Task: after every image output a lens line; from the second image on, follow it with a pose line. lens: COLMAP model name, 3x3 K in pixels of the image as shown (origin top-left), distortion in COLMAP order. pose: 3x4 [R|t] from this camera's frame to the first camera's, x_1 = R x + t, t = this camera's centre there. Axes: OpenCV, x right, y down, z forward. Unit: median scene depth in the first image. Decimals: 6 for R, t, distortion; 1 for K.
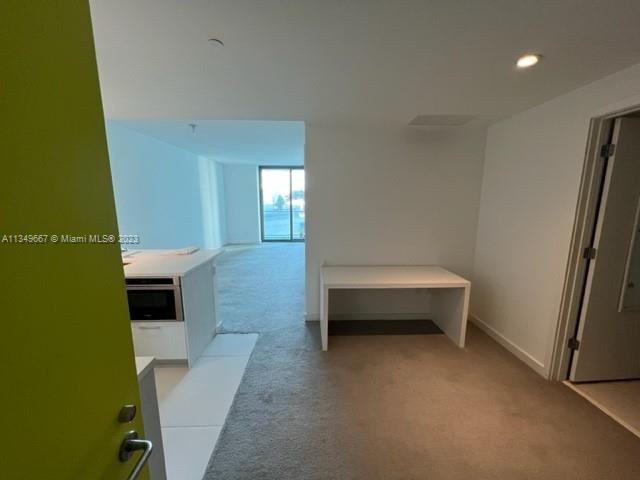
lens RADIAL K [[255.7, 0, 319.7], [0, 255.7, 241.7], [0, 0, 1]] dist [-0.001519, 0.000532]
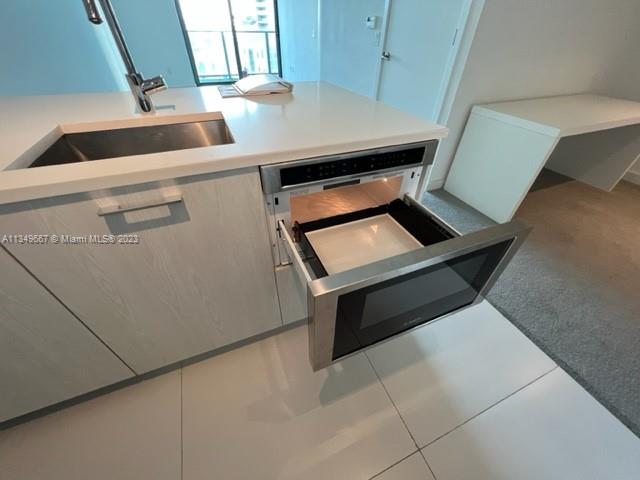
lens RADIAL K [[255.7, 0, 319.7], [0, 255.7, 241.7], [0, 0, 1]] dist [-0.001519, 0.000532]
pose [[0.932945, -0.224265, 0.281636, -0.732984], [0.050228, 0.855711, 0.515011, 0.049841], [-0.356498, -0.466331, 0.809595, 0.573993]]
